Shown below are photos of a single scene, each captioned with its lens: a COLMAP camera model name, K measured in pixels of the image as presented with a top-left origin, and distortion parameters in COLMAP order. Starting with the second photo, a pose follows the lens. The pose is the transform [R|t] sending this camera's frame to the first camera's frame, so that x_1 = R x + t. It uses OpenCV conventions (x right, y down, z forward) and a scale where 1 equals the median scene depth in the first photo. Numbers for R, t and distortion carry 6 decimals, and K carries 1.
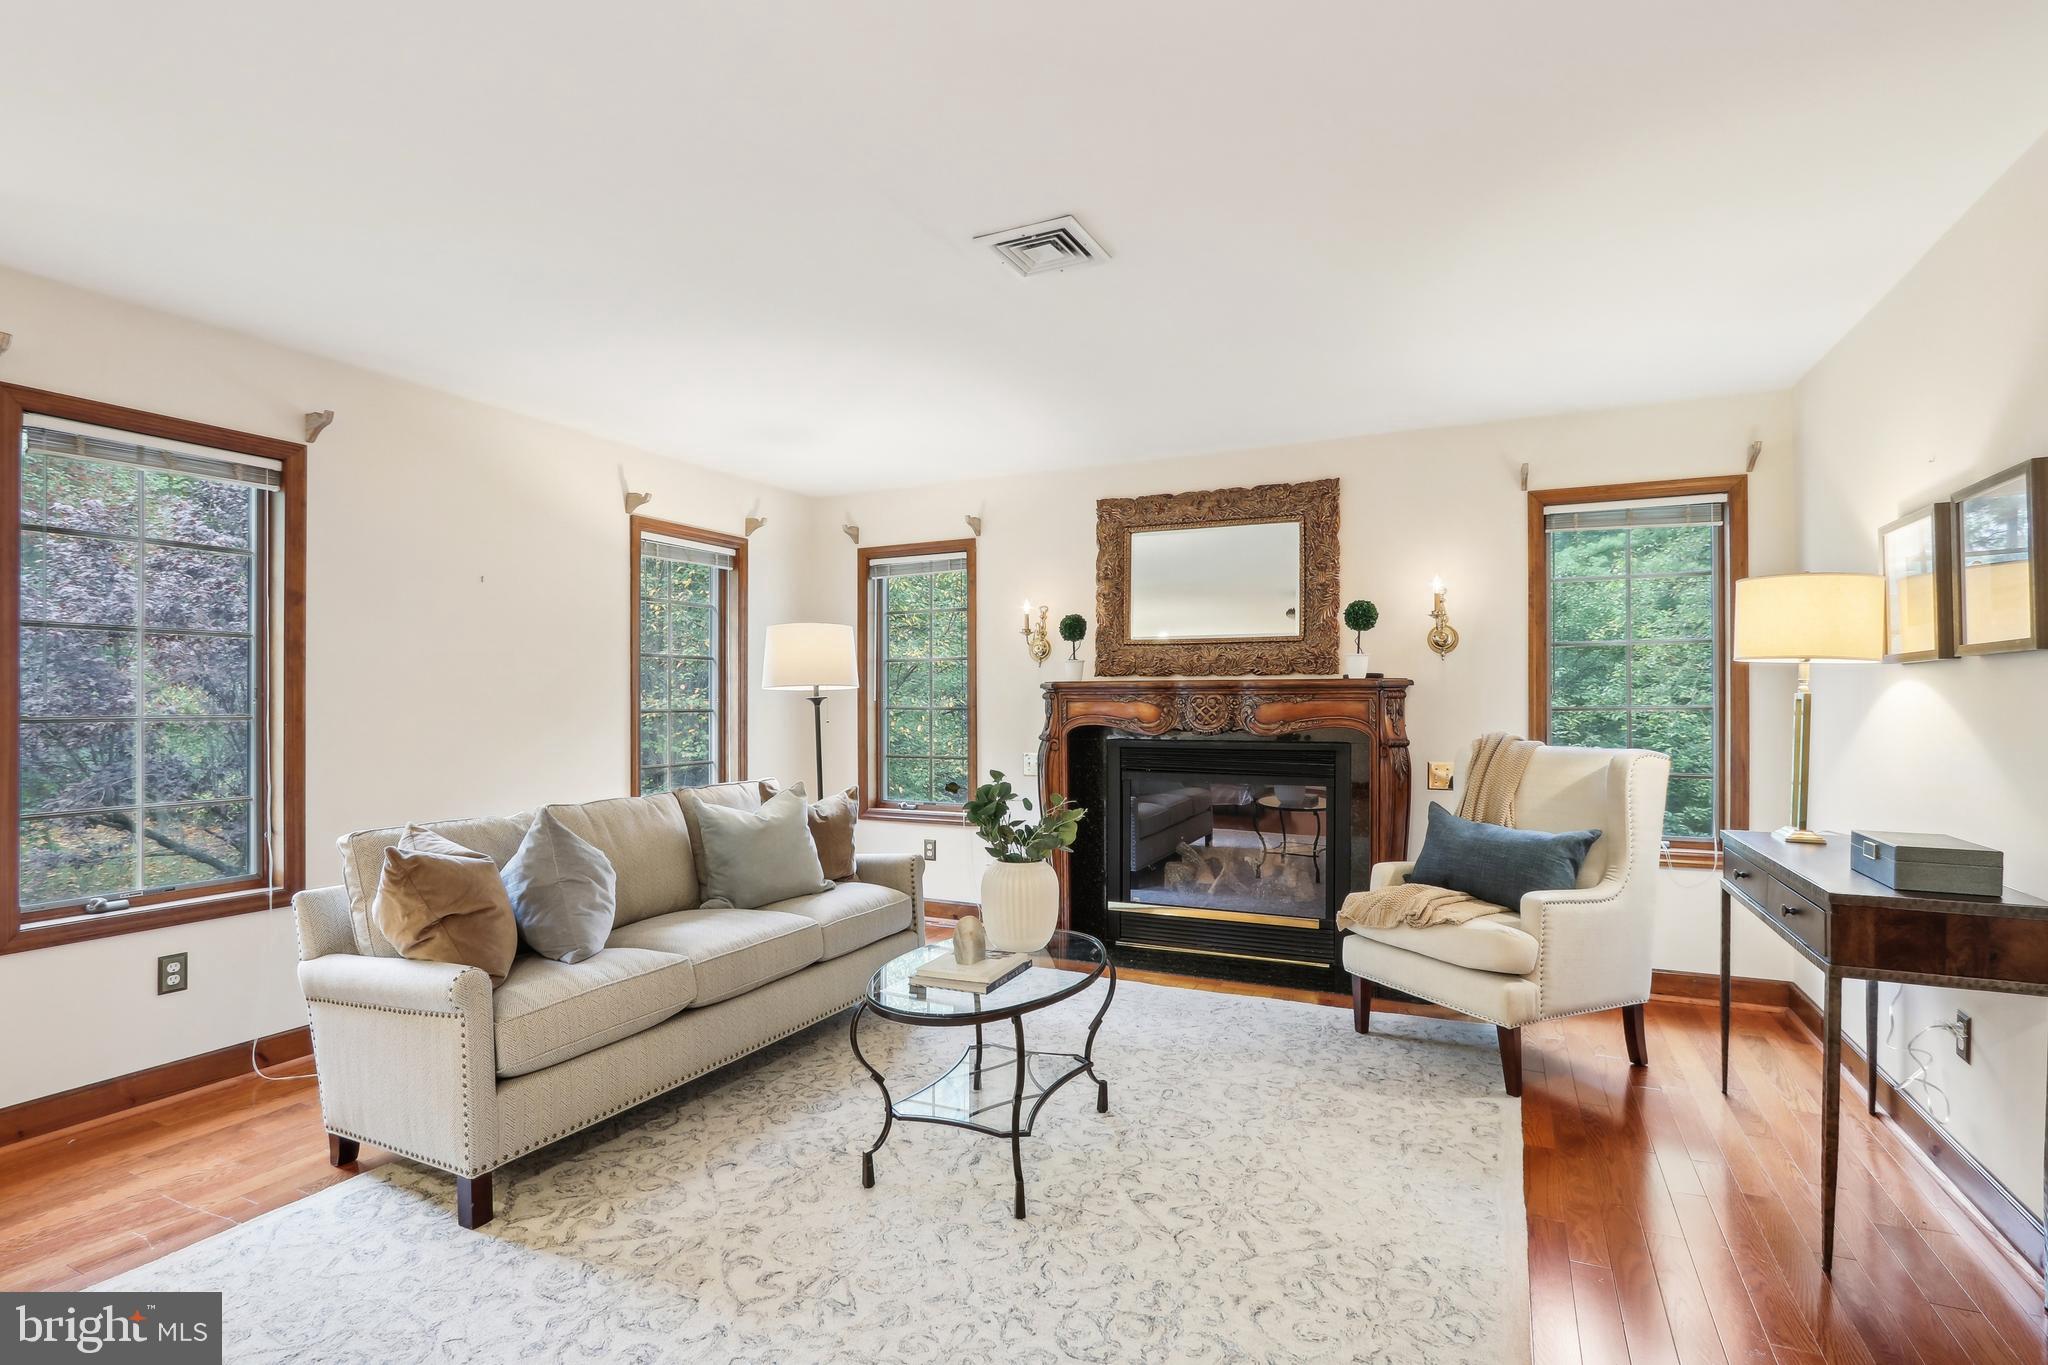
lens RADIAL K [[885.6, 0, 1060.5], [0, 885.6, 690.6], [0, 0, 1]] dist [-0.014931, 0.004023]
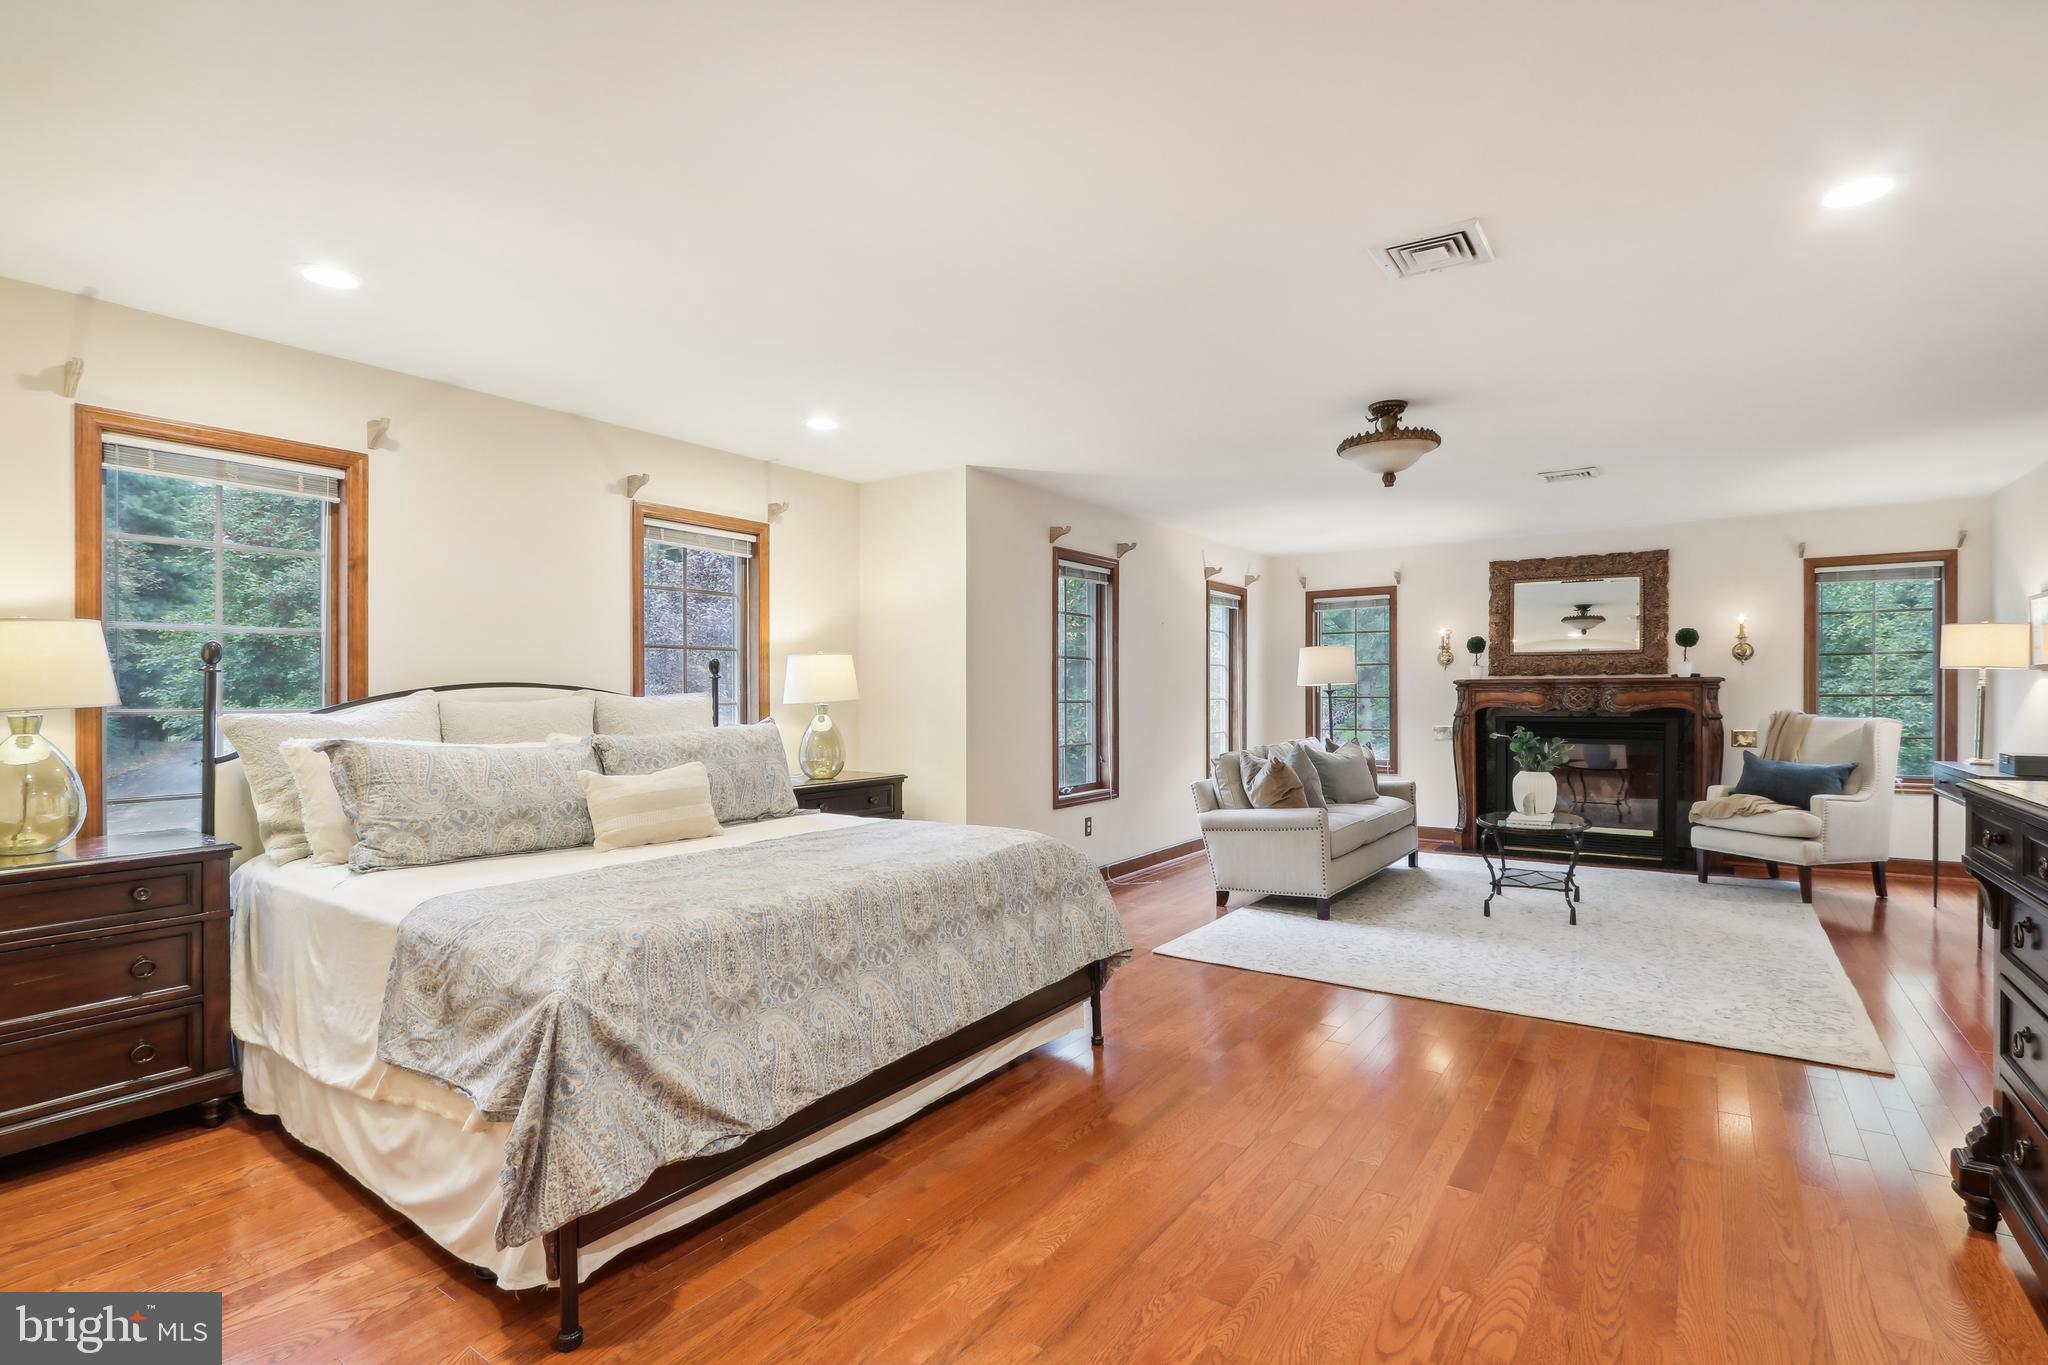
lens RADIAL K [[971.1, 0, 1030.4], [0, 971.1, 693.3], [0, 0, 1]] dist [-0.000774, 0.000147]
pose [[0.991088, -0.003721, -0.133159, -0.618471], [0.004840, 0.999956, 0.008082, -0.004157], [0.133123, -0.008655, 0.991062, -0.919641]]
